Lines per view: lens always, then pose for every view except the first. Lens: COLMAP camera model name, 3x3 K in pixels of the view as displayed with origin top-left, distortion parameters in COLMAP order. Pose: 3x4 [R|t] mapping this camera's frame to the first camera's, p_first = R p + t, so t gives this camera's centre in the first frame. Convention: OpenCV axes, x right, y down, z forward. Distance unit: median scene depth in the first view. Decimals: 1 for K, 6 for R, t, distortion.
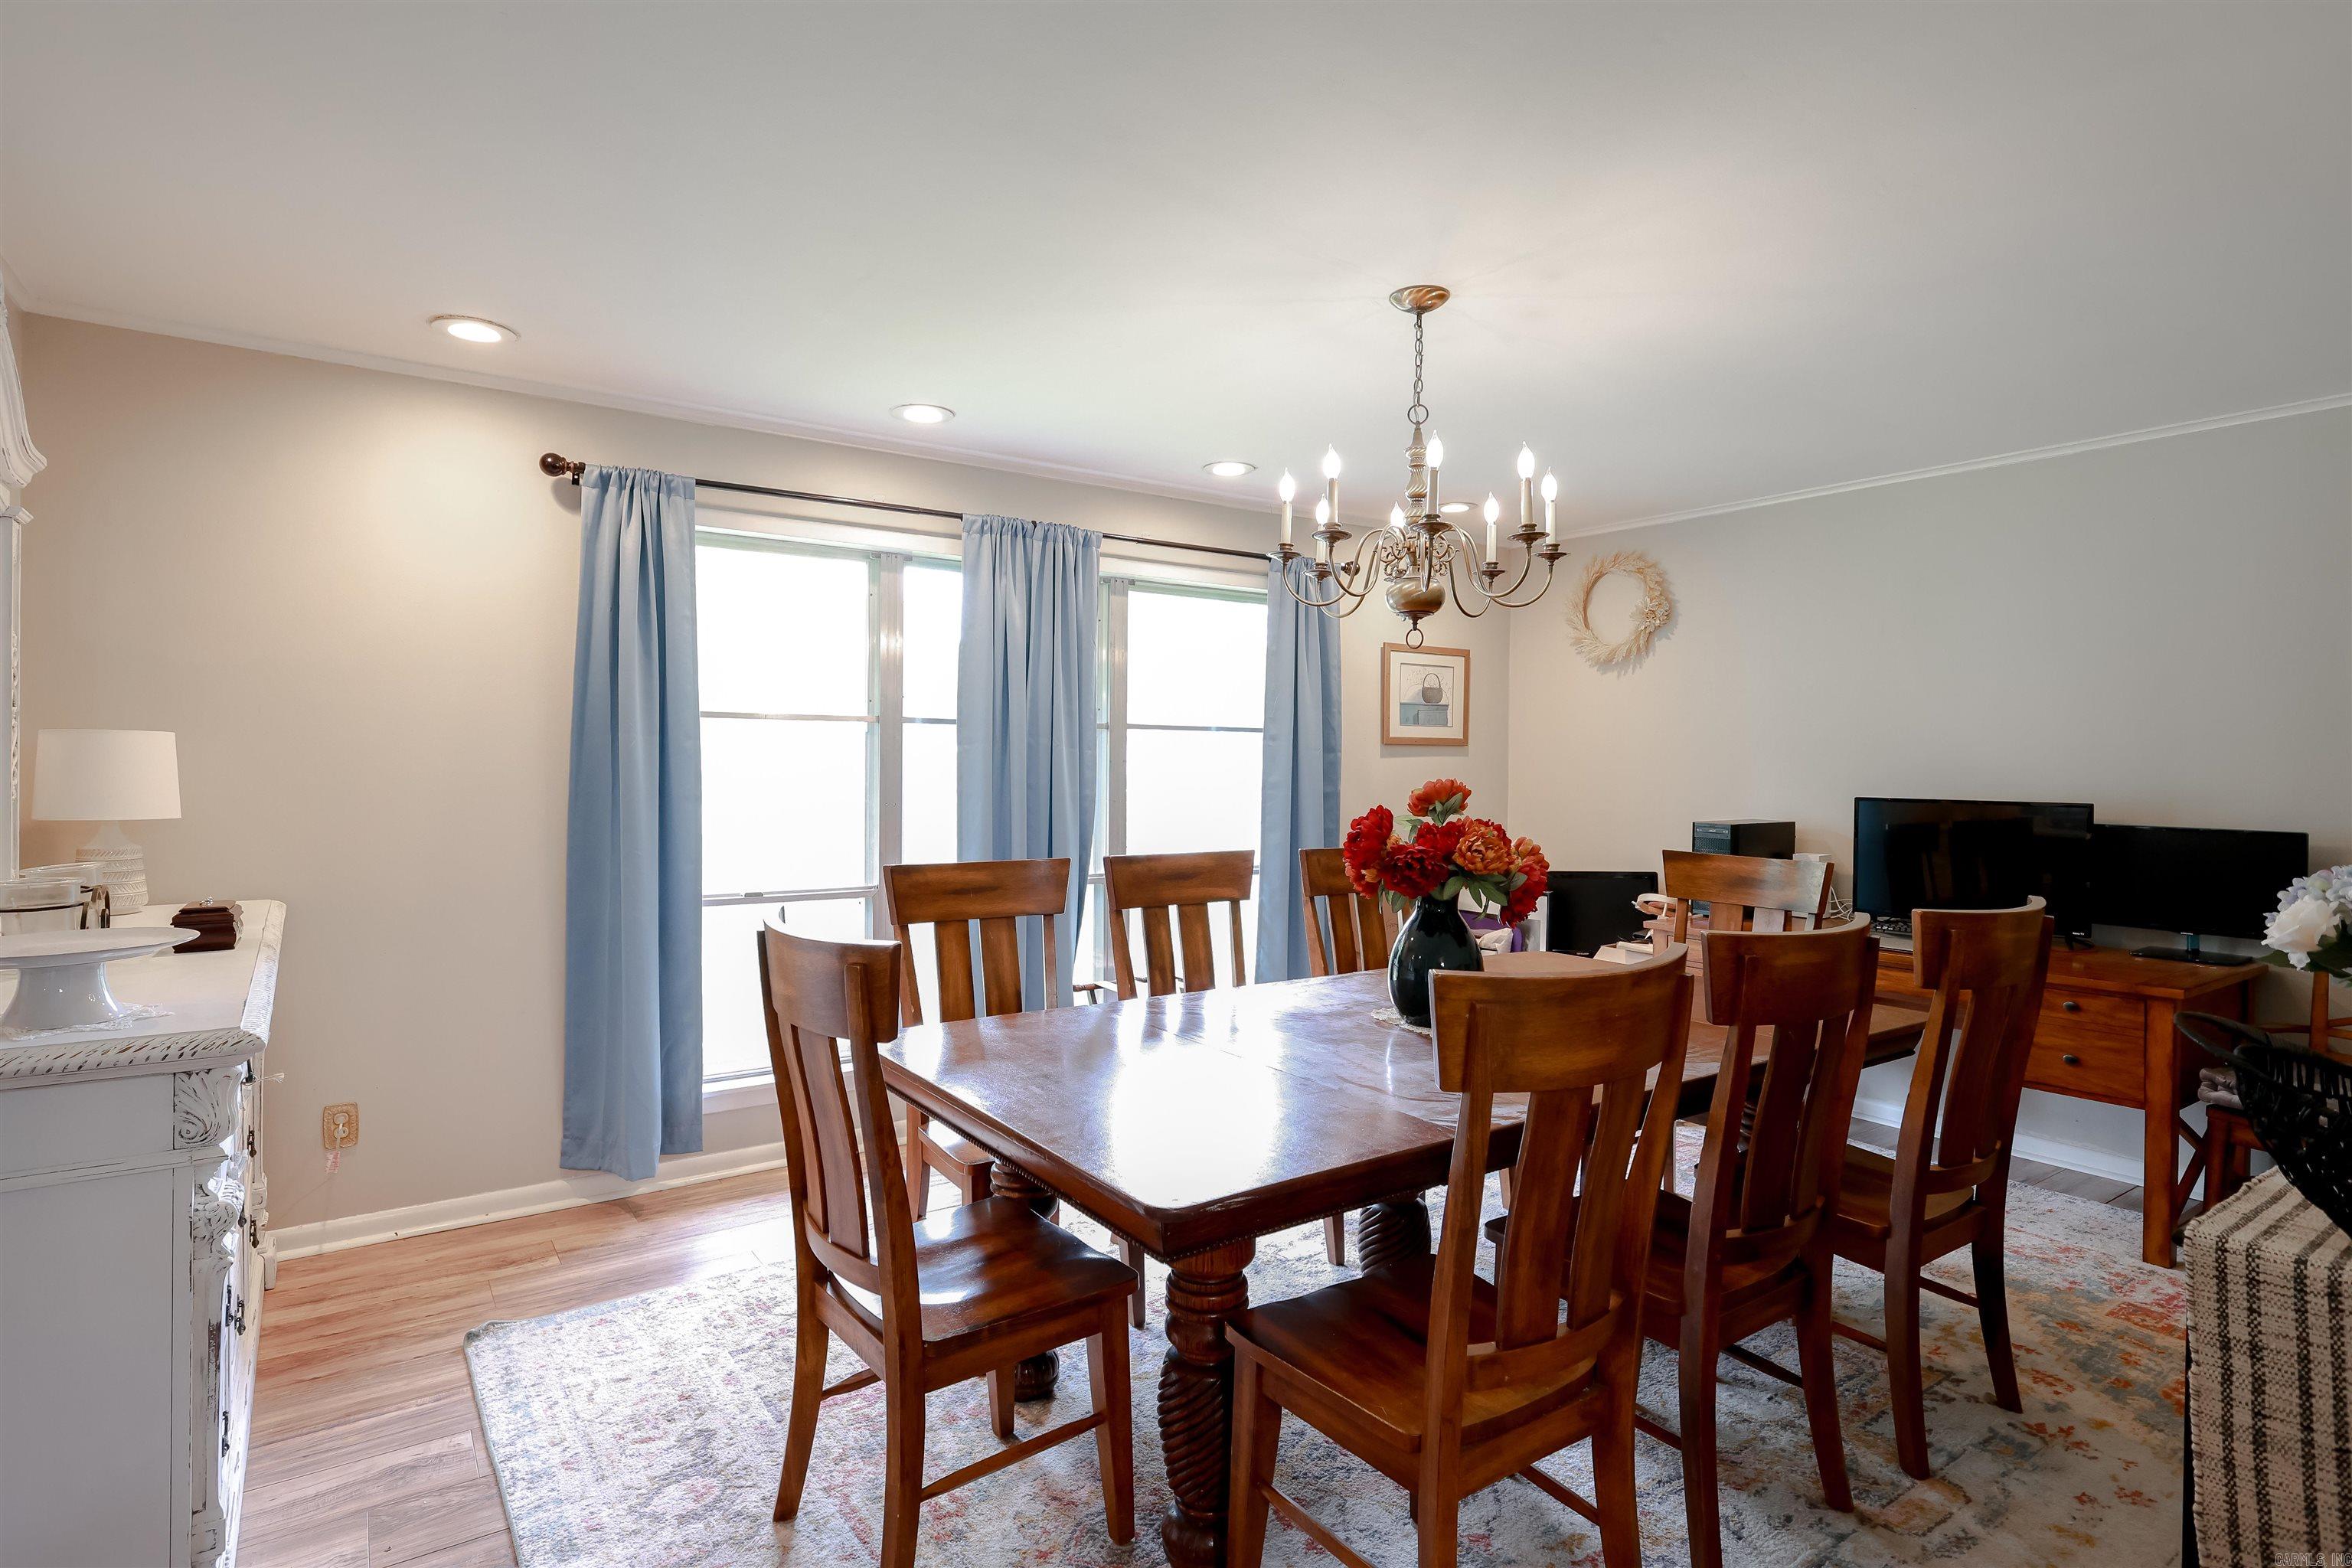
lens RADIAL K [[1193.5, 0, 1179.8], [0, 1193.5, 786.7], [0, 0, 1]] dist [0.003804, -0.000418]
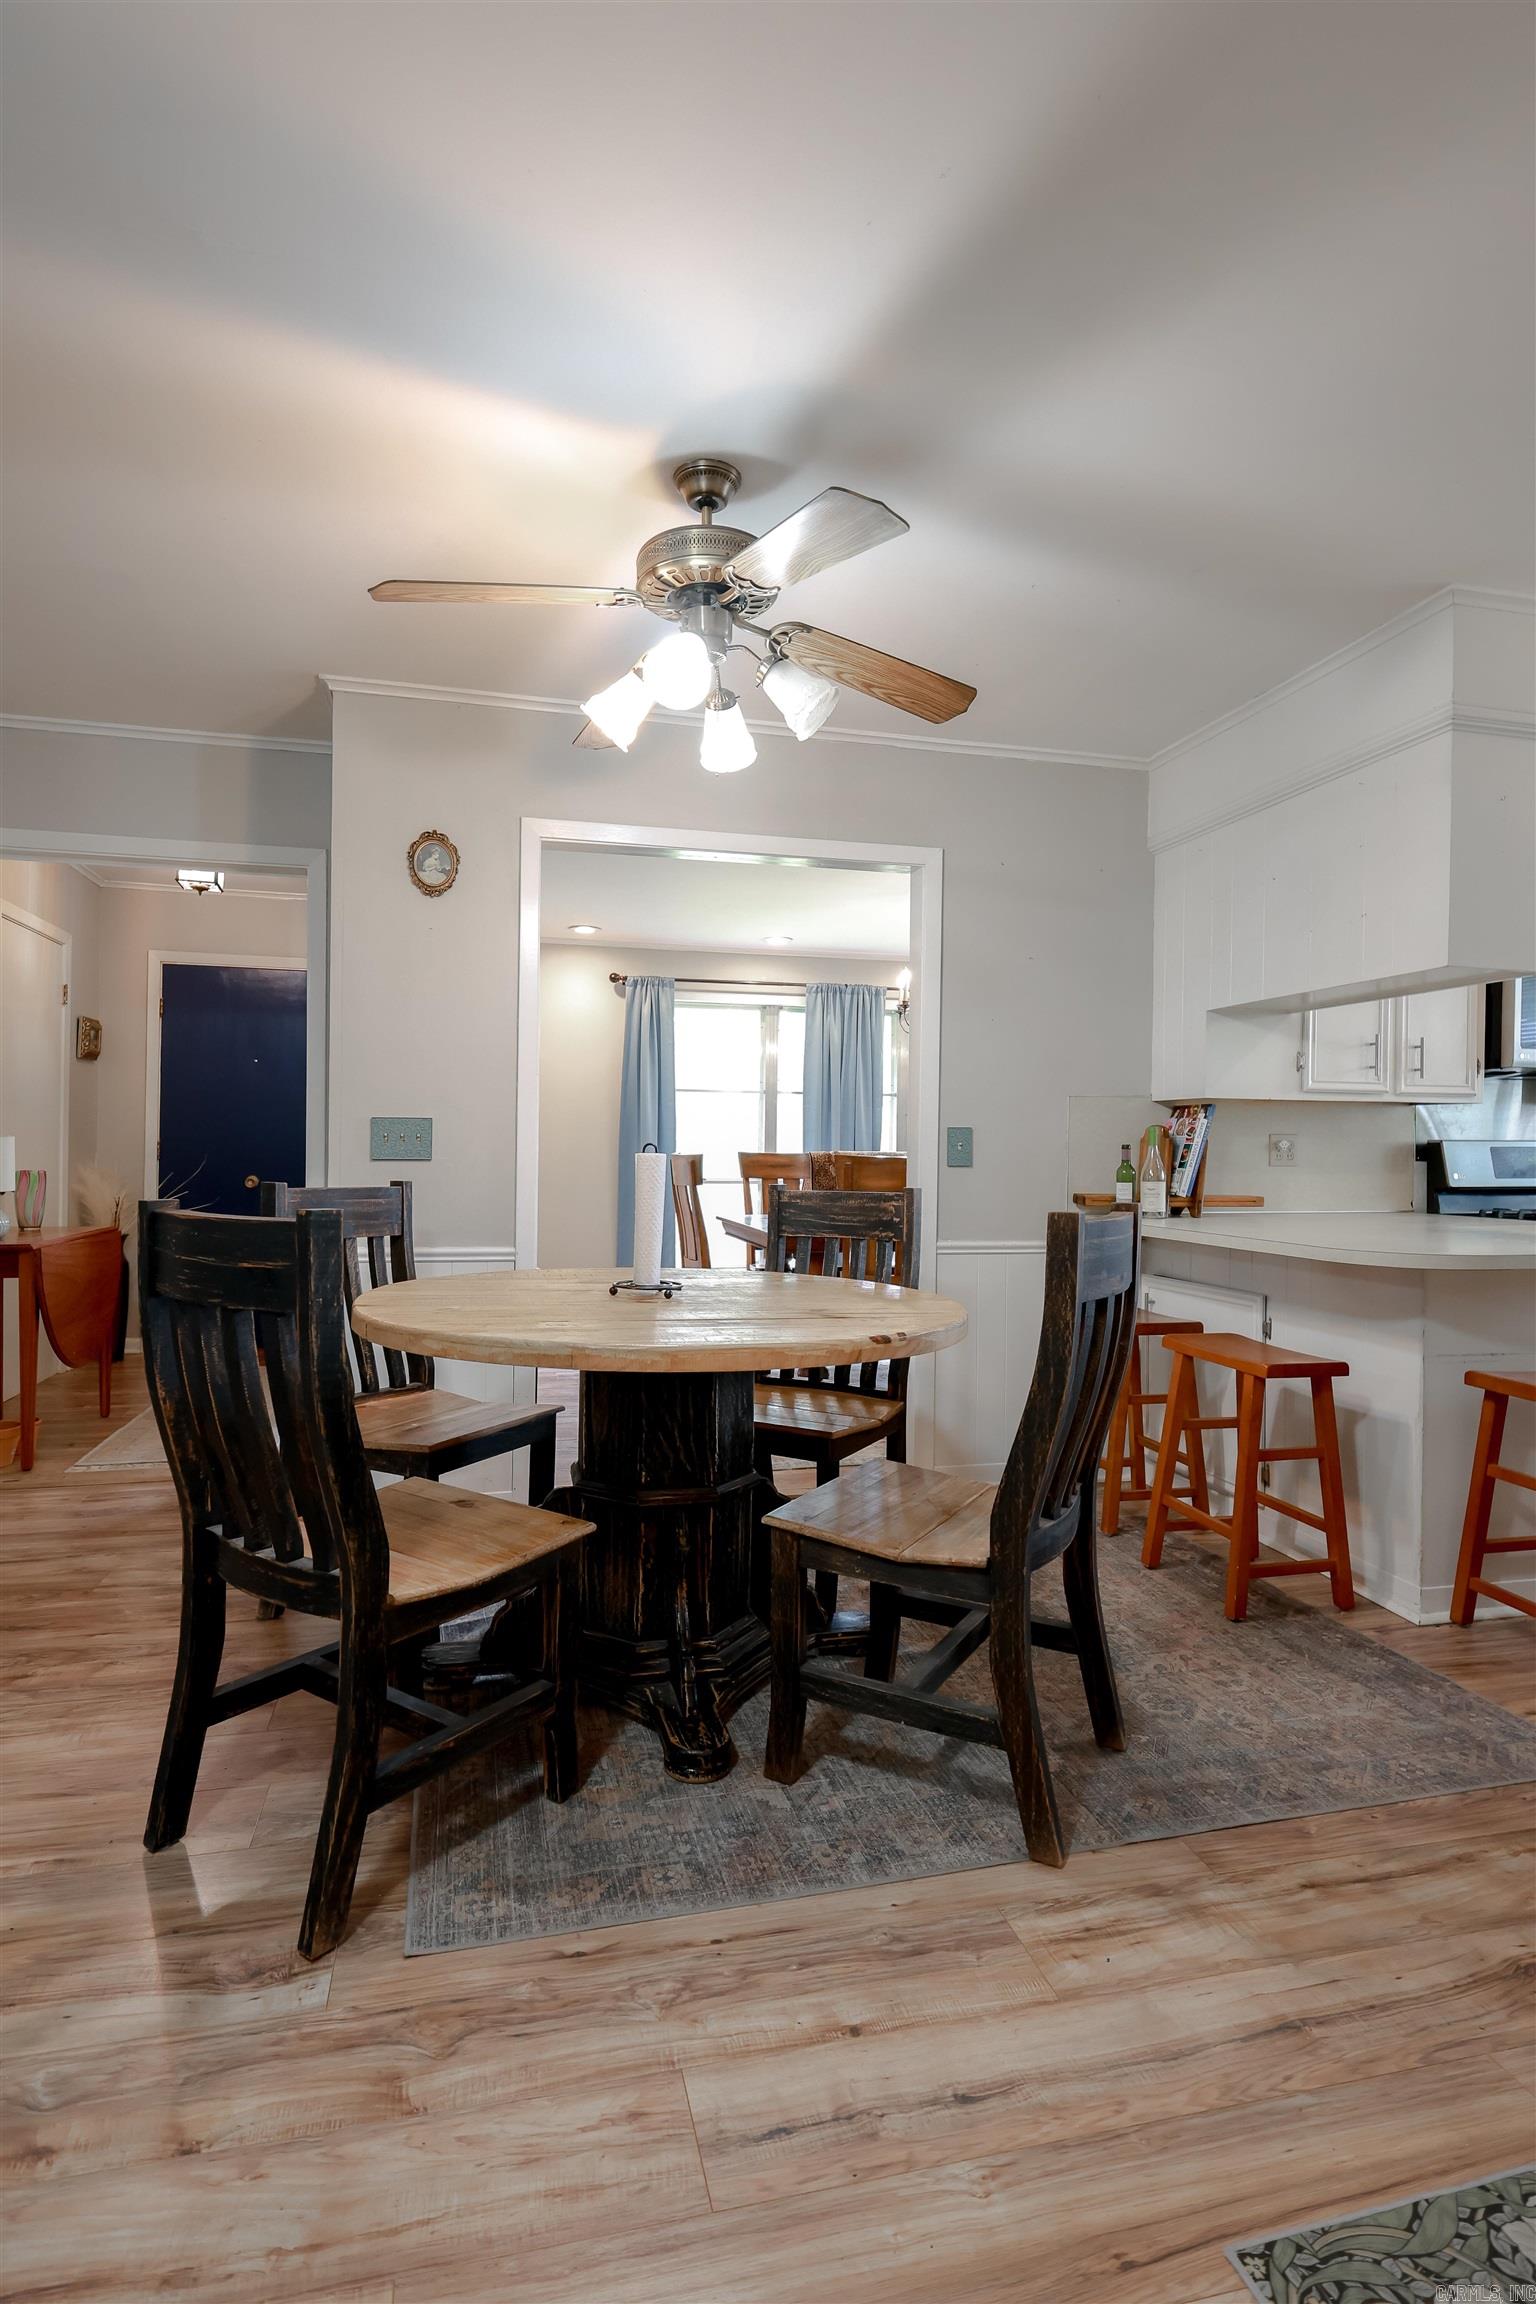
lens RADIAL K [[1171.8, 0, 761.9], [0, 1171.8, 1151.5], [0, 0, 1]] dist [0.002544, 0.000604]
pose [[0.934252, 0.004377, -0.356586, 0.487836], [-0.012017, 0.999743, -0.019212, 0.087647], [0.356410, 0.022234, 0.934065, -0.889843]]
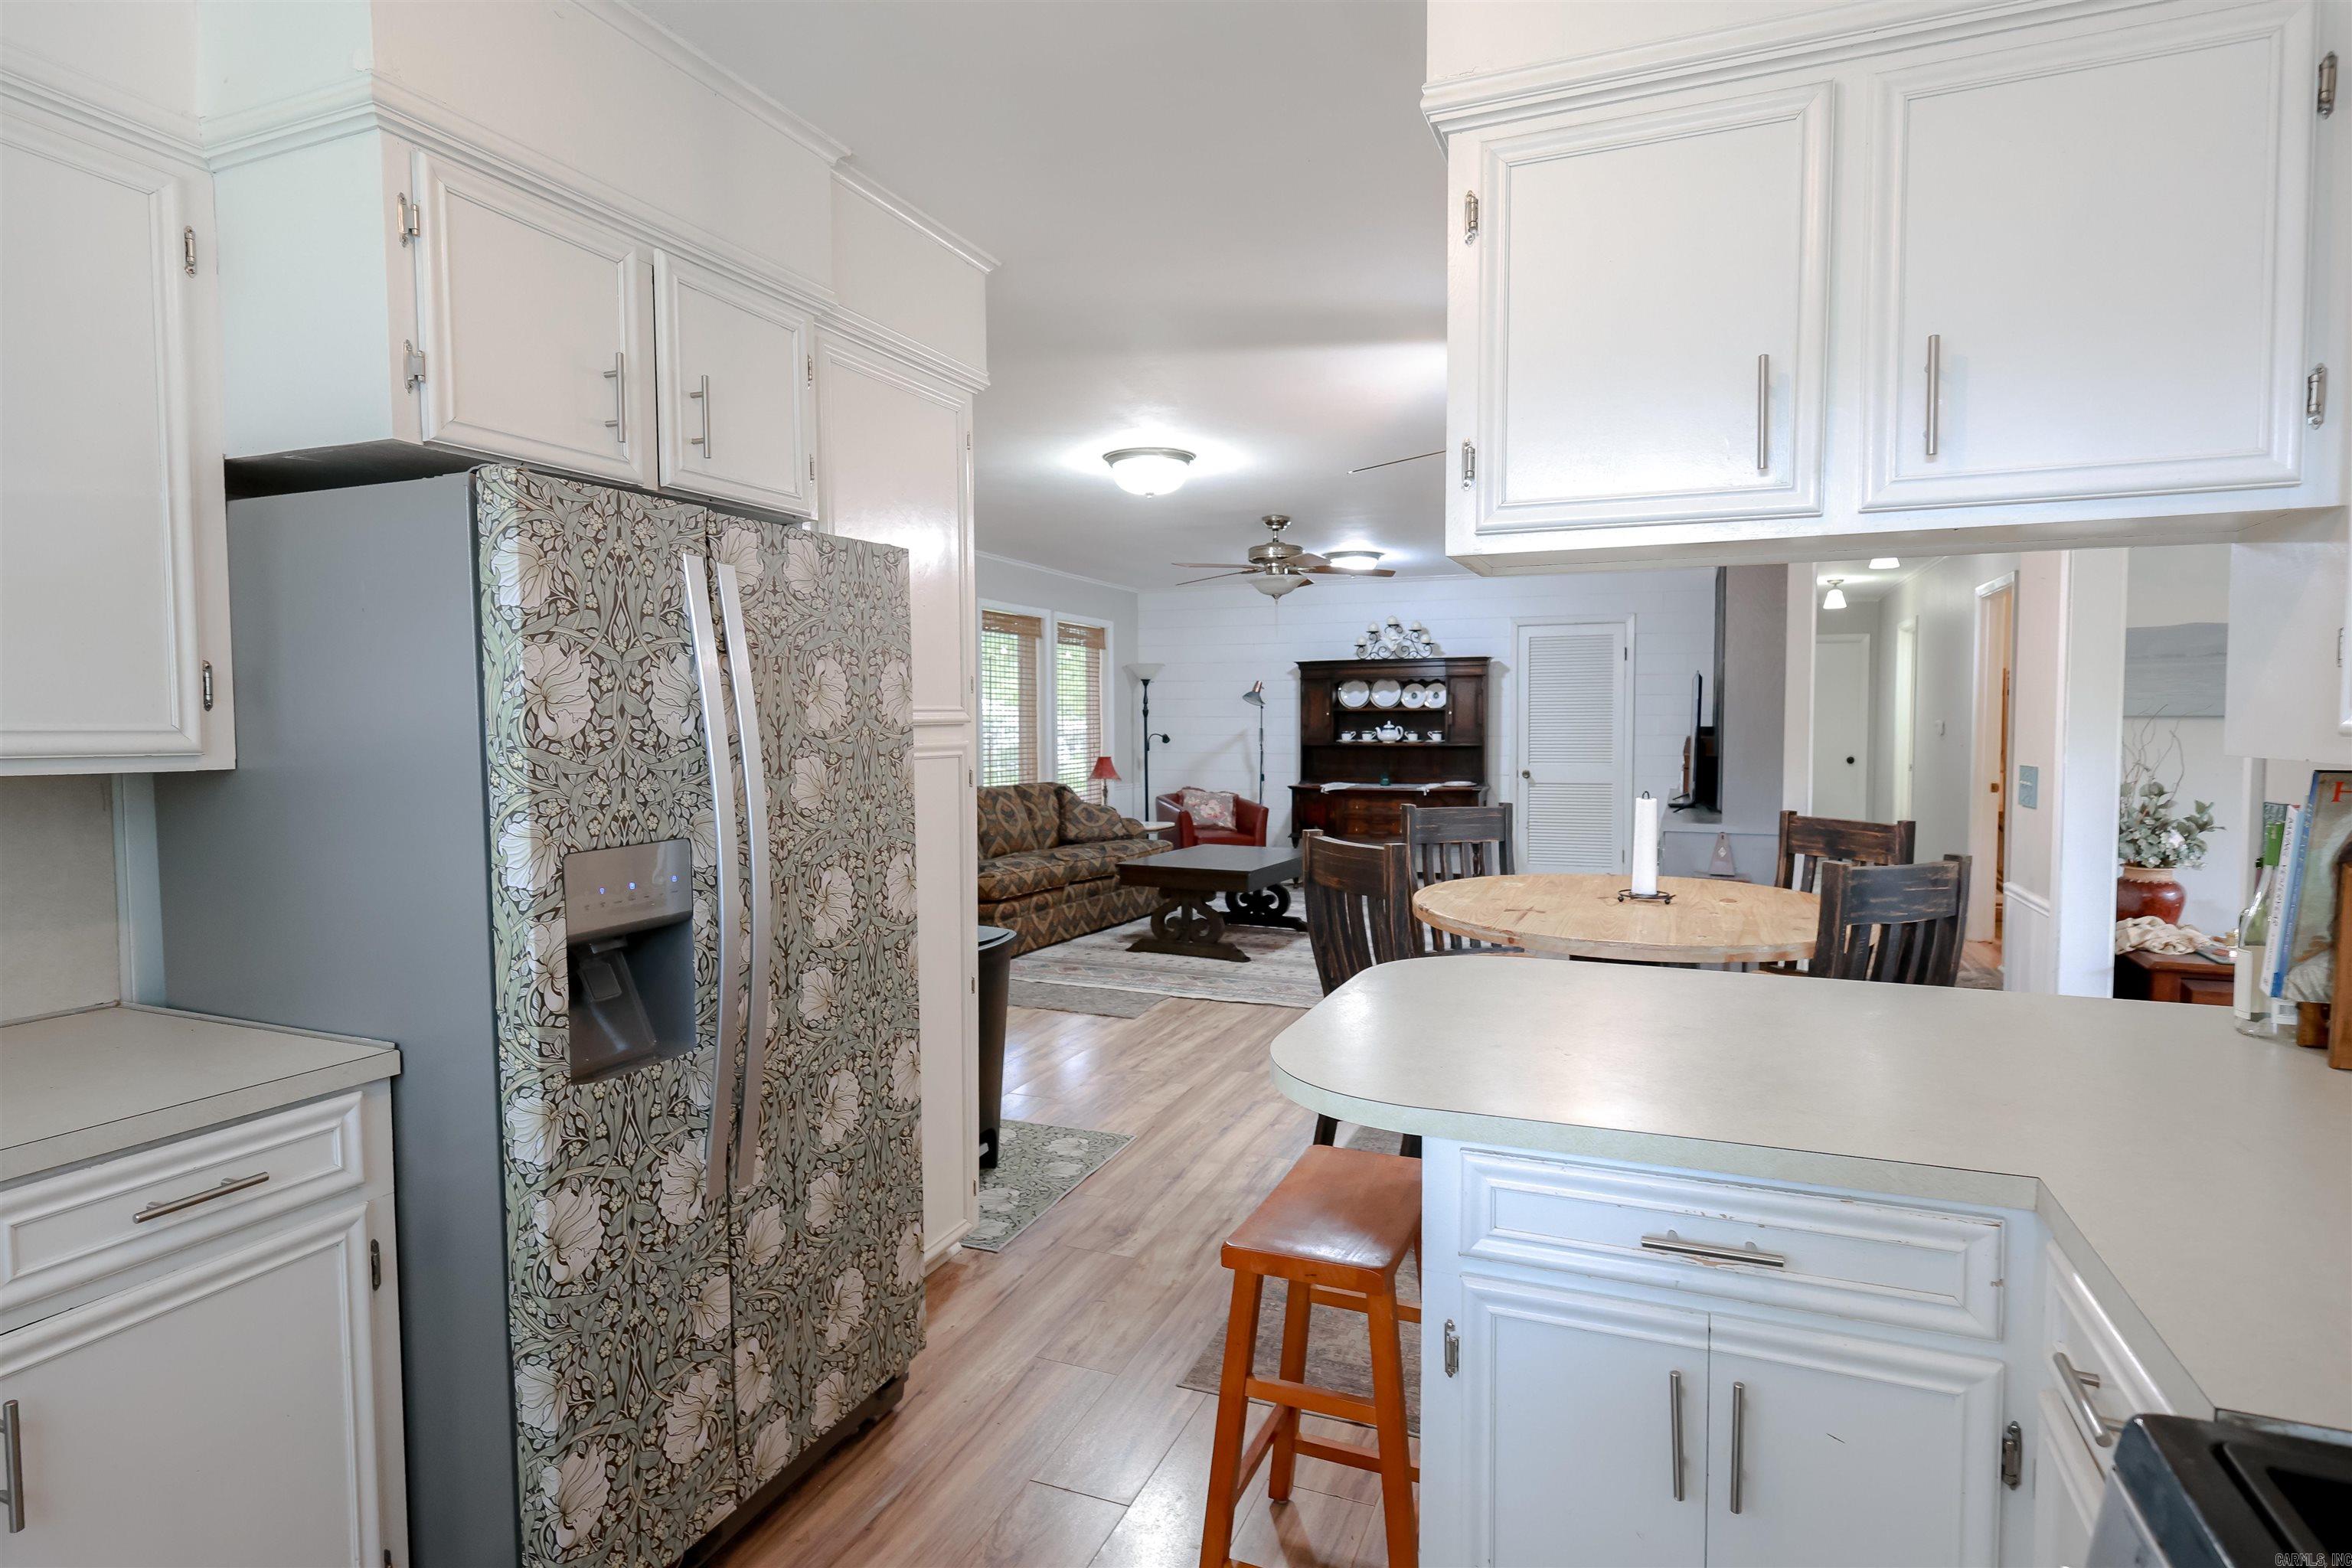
lens RADIAL K [[1230.5, 0, 1176.0], [0, 1230.5, 784.0], [0, 0, 1]] dist [0.015940, 0.000129]
pose [[-0.842850, 0.021177, -0.537732, 1.040296], [-0.016824, 0.997700, 0.065661, 0.004514], [0.537886, 0.064389, -0.840555, 0.376514]]
